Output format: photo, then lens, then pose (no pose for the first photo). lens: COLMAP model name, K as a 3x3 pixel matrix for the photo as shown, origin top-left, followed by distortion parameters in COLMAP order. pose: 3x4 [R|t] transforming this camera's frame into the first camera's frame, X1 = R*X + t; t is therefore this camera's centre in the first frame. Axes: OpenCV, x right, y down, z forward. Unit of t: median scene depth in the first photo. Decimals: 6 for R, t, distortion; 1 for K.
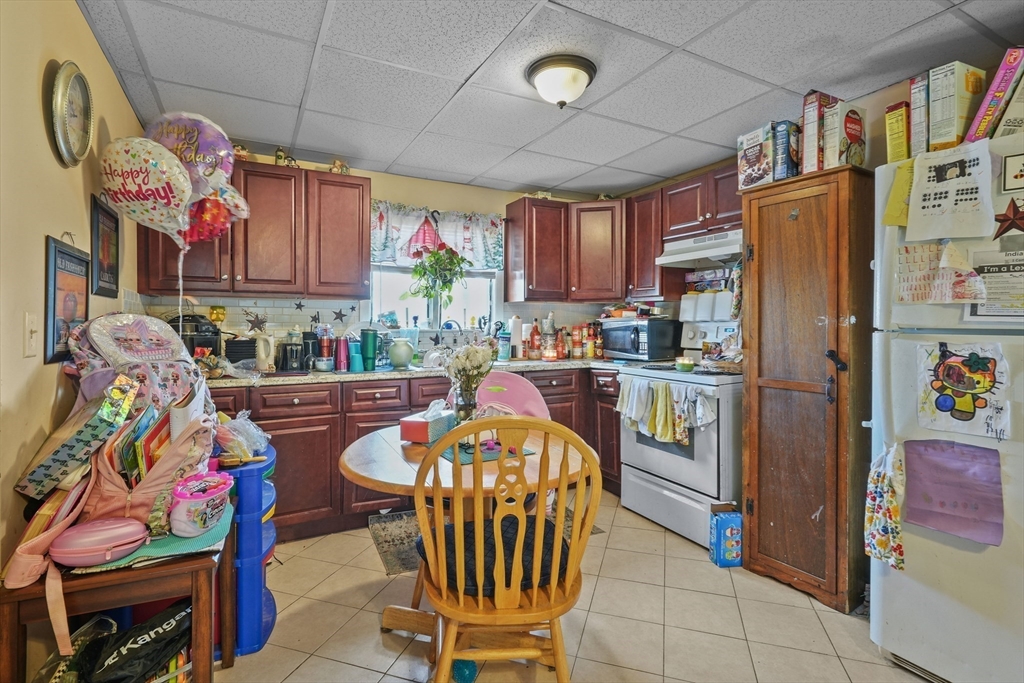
lens RADIAL K [[498.2, 0, 514.5], [0, 498.2, 332.2], [0, 0, 1]] dist [0.004958, 0.000342]
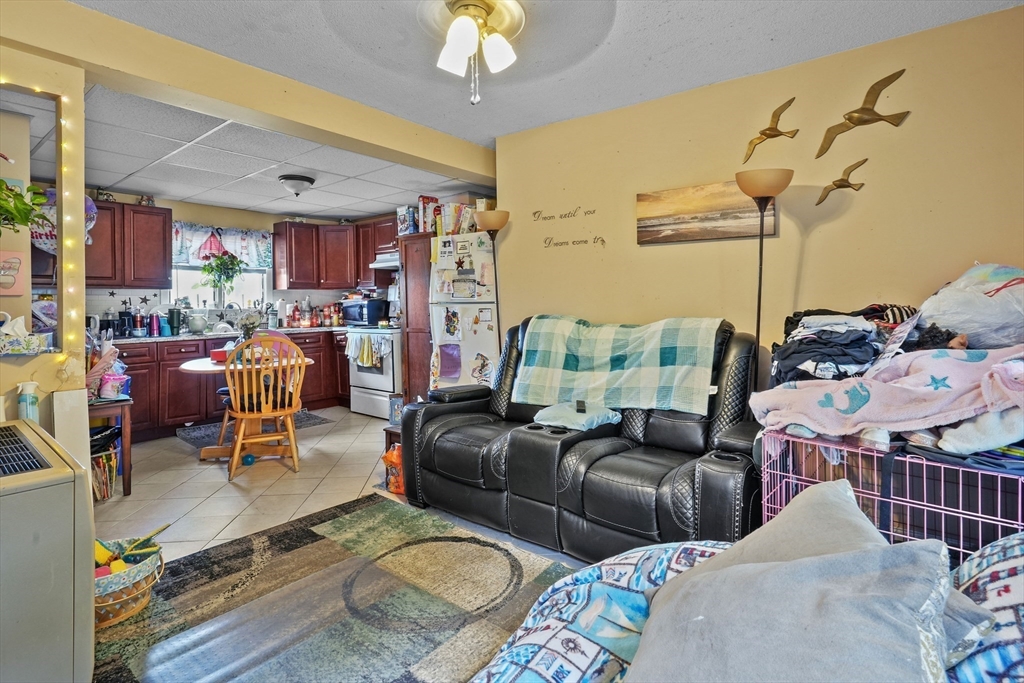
lens RADIAL K [[498.2, 0, 506.9], [0, 498.2, 305.5], [0, 0, 1]] dist [0.004958, 0.000342]
pose [[0.922946, -0.016796, 0.384562, 0.057420], [0.022996, 0.999669, -0.011529, 0.022398], [-0.384241, 0.019484, 0.923027, -0.722813]]
